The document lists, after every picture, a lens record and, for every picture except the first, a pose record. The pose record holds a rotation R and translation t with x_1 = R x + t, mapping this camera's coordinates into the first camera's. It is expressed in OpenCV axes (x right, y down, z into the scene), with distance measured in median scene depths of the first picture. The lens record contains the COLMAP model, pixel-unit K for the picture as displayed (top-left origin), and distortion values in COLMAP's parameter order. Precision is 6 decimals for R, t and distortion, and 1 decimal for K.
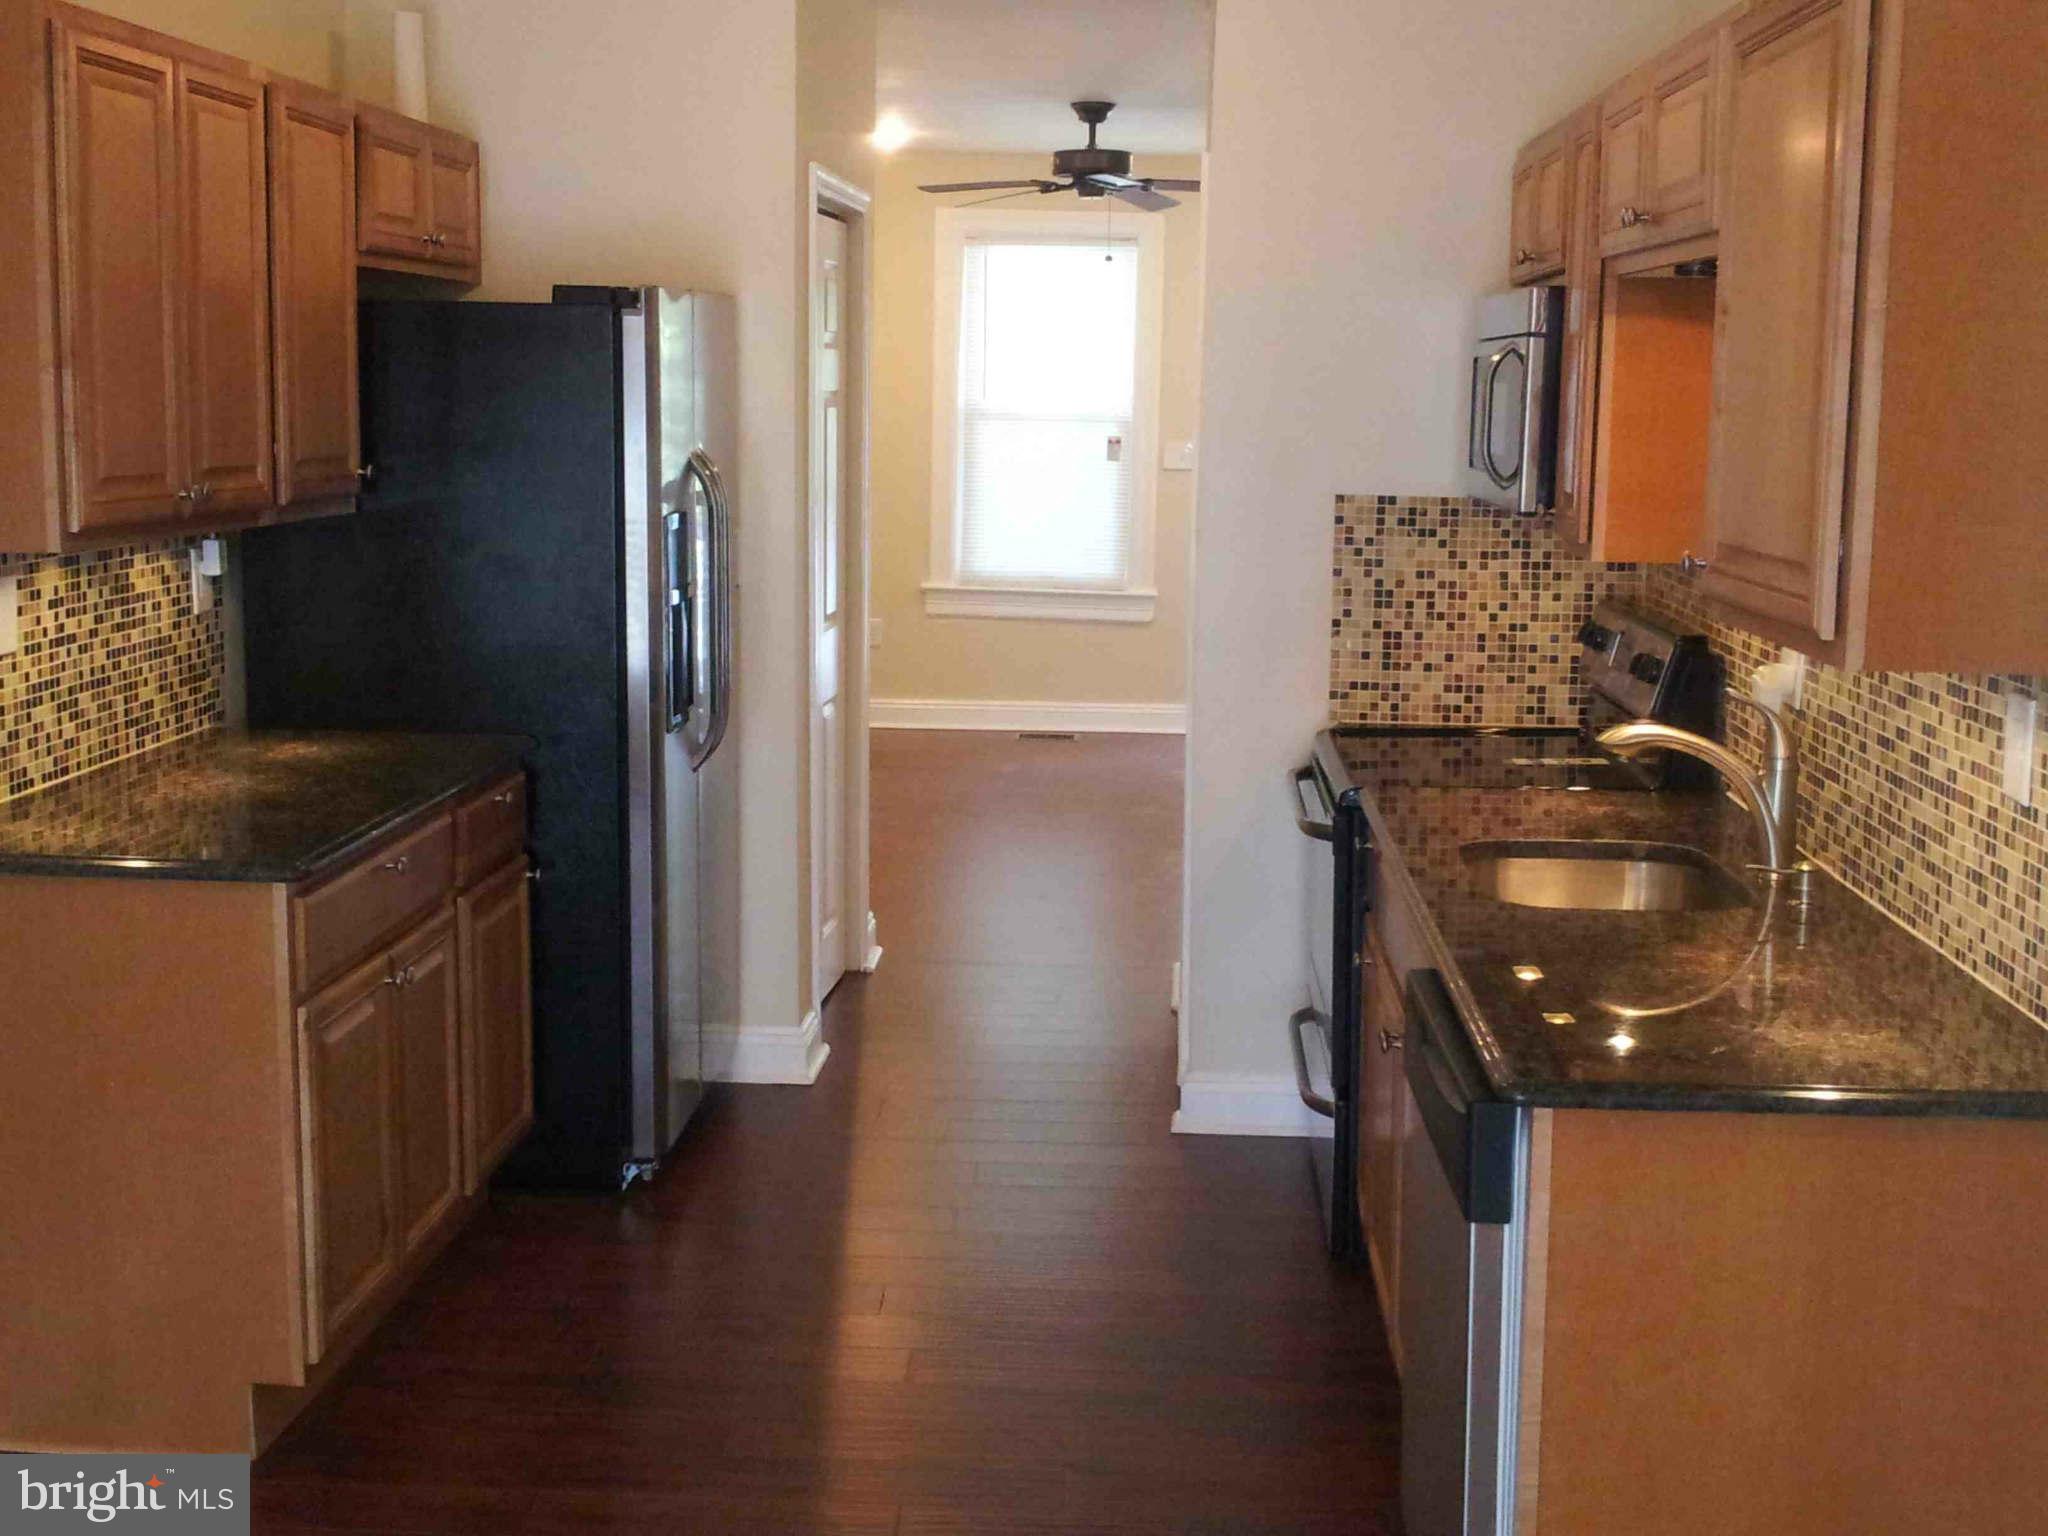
lens RADIAL K [[2446.8, 0, 1038.8], [0, 2446.8, 759.1], [0, 0, 1]] dist [0.031089, 0.000000]
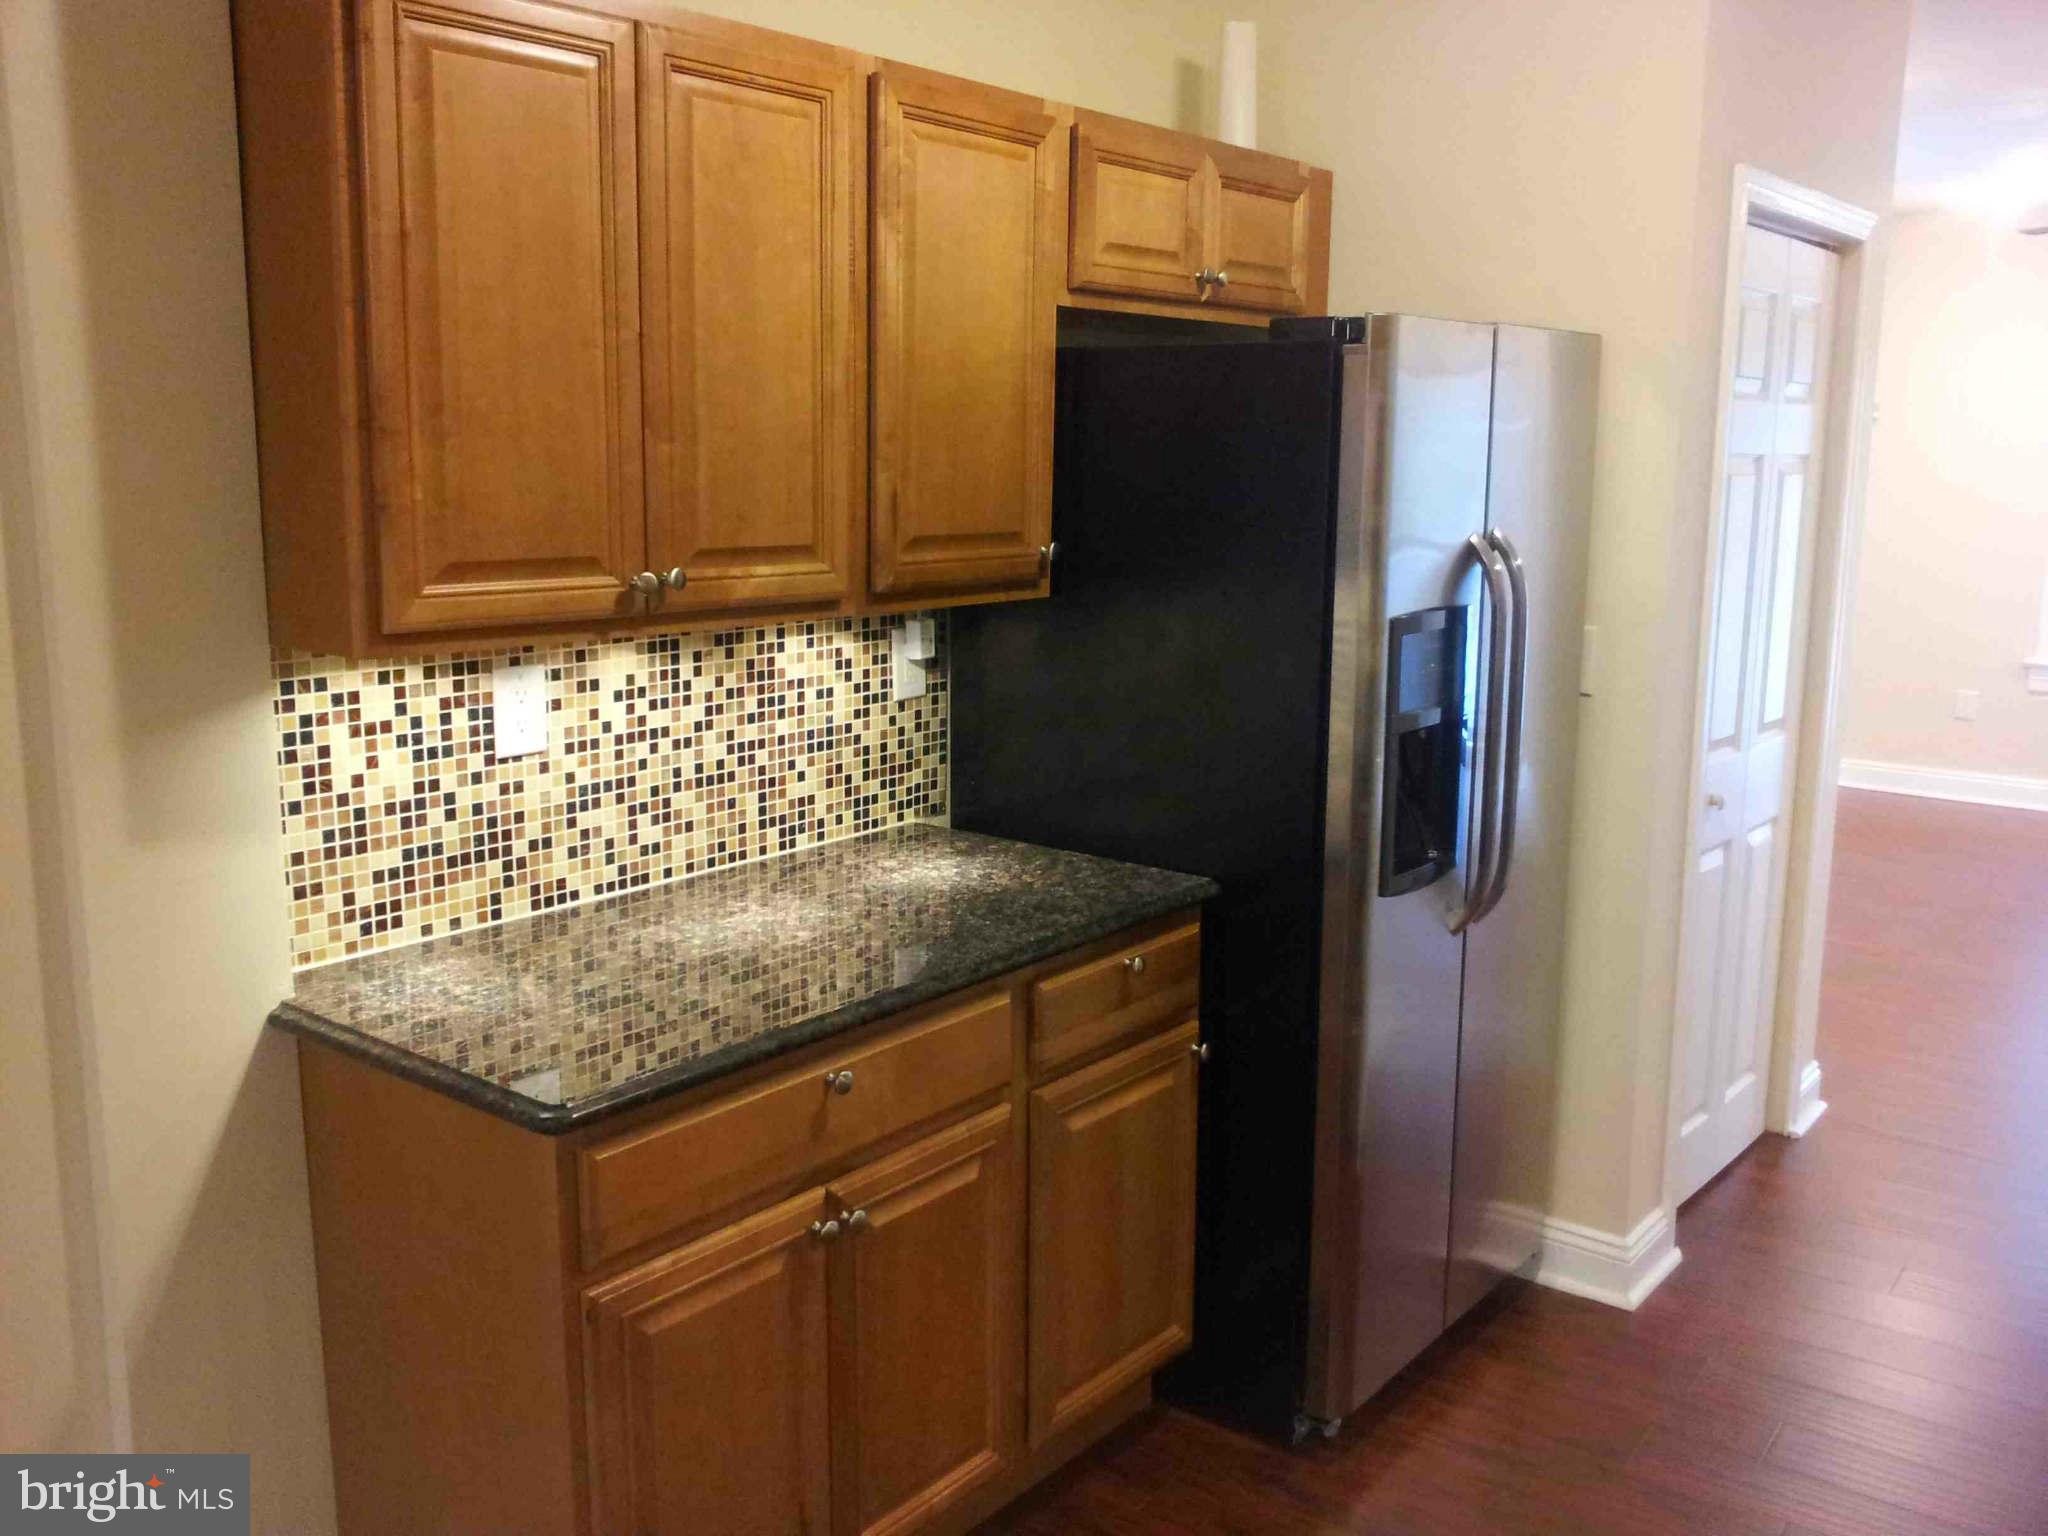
lens RADIAL K [[1769.0, 0, 1005.8], [0, 1769.0, 763.5], [0, 0, 1]] dist [-0.006959, -0.019445]
pose [[0.812306, 0.097032, -0.575103, 0.070353], [-0.085660, 0.995219, 0.046923, -0.069998], [0.576906, 0.011148, 0.816734, 0.486285]]
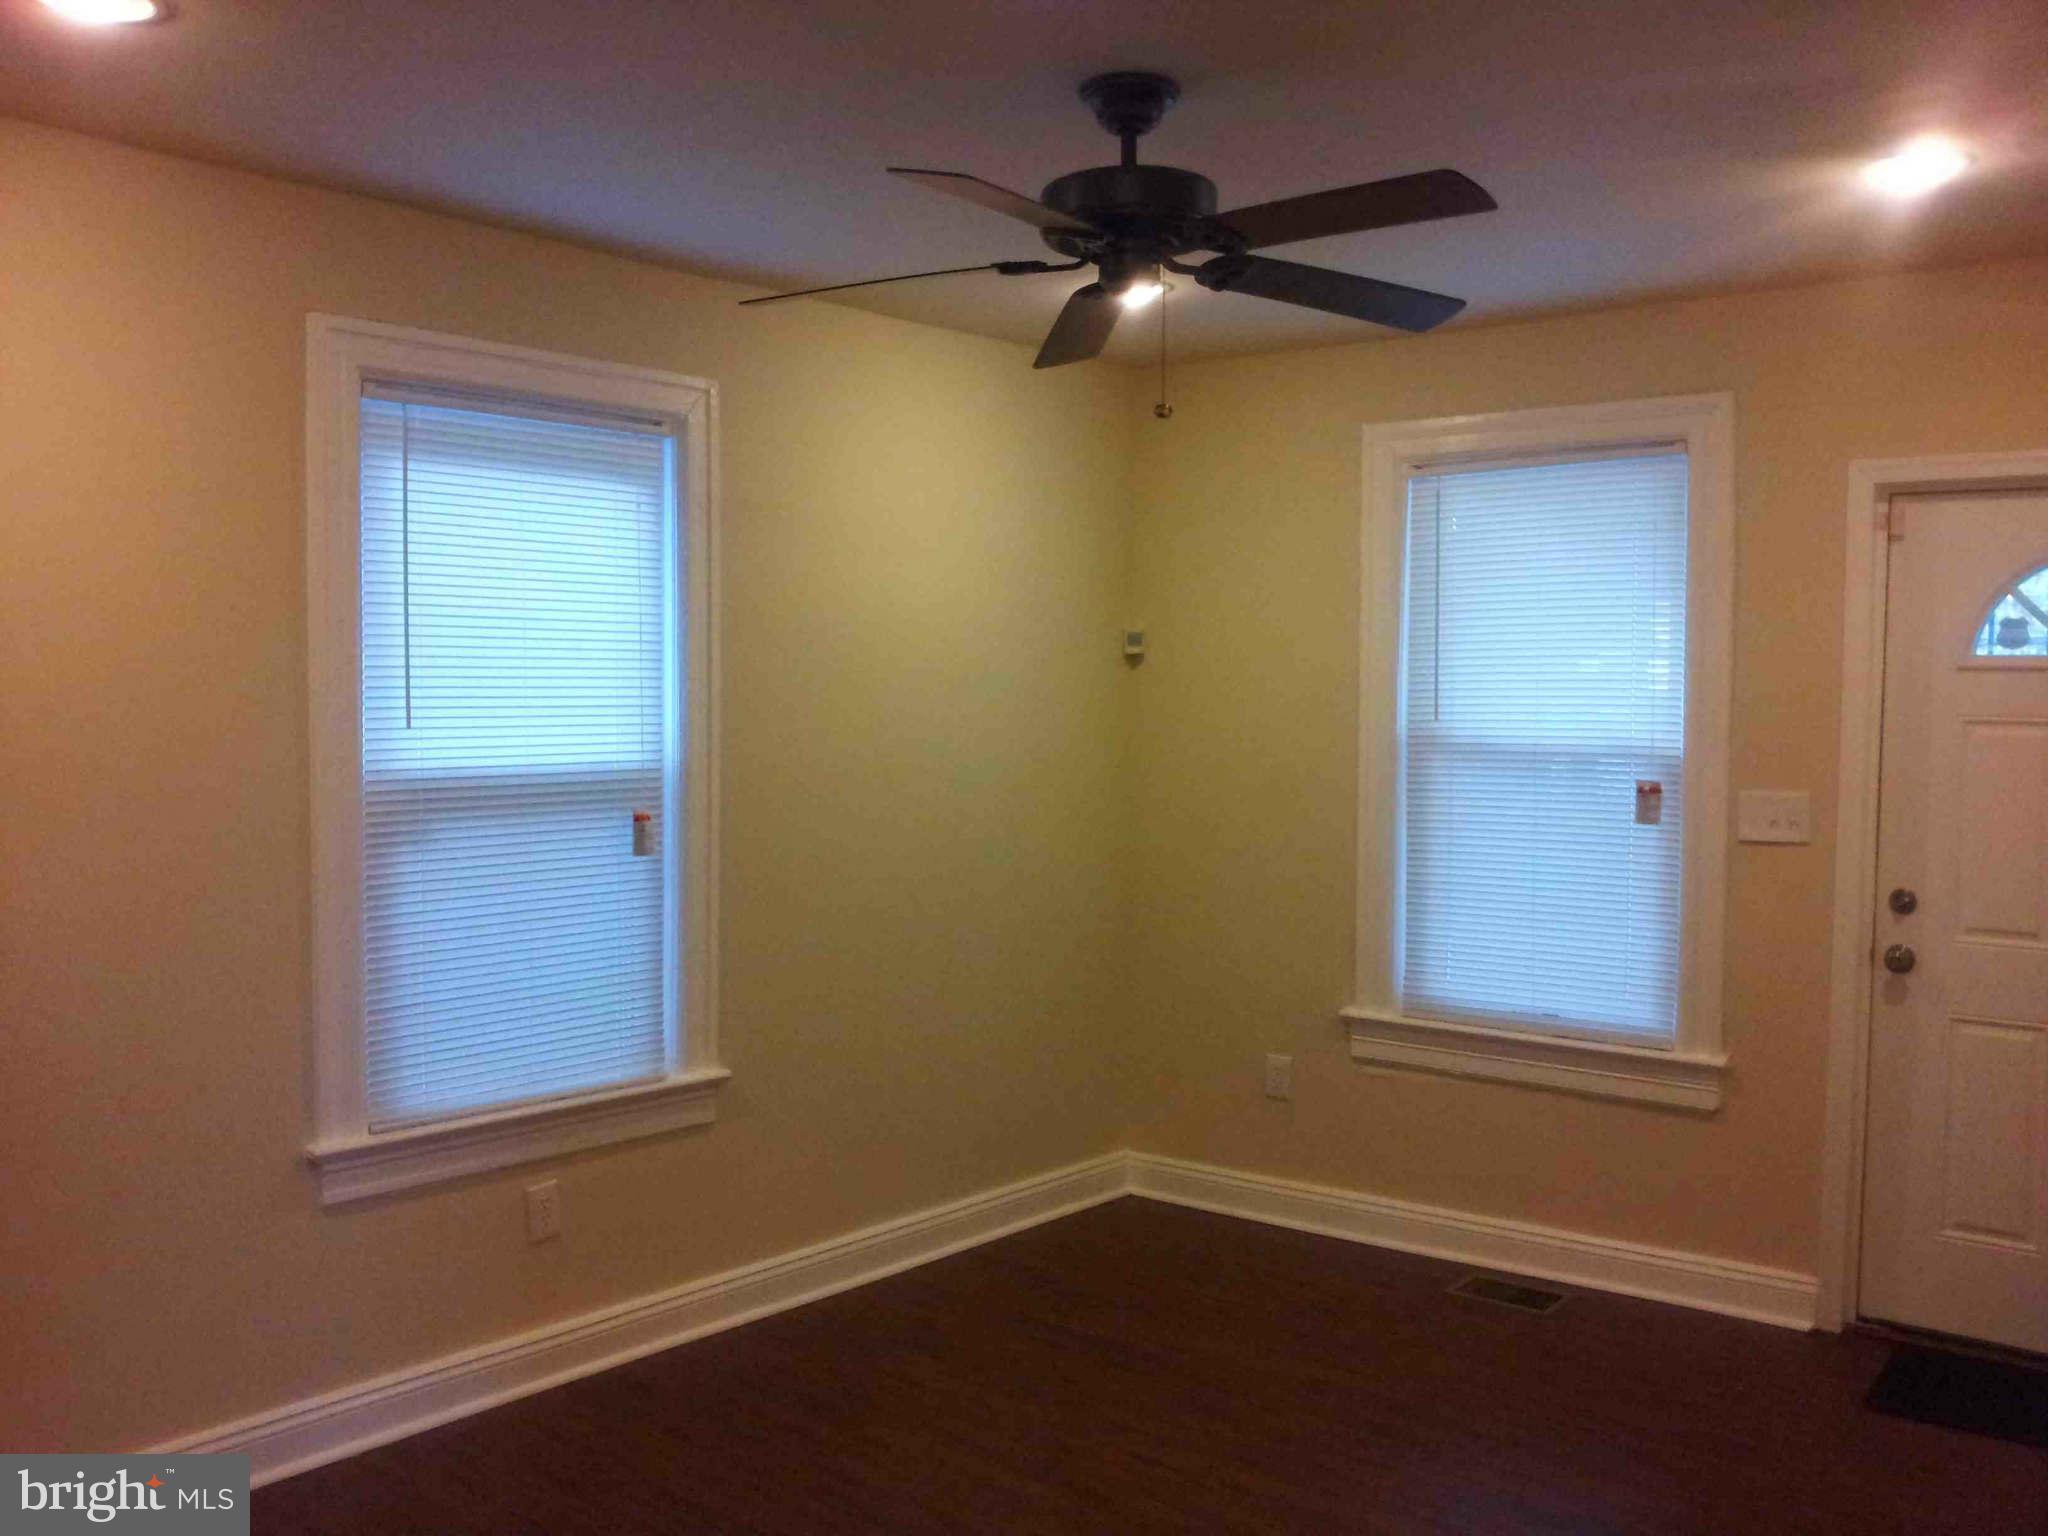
lens RADIAL K [[1839.3, 0, 1023.6], [0, 1839.3, 769.1], [0, 0, 1]] dist [-0.018550, -0.006453]
pose [[0.805117, 0.008572, -0.593054, 0.711615], [-0.082988, 0.991688, -0.098328, -0.339806], [0.587281, 0.128382, 0.799136, 2.410042]]
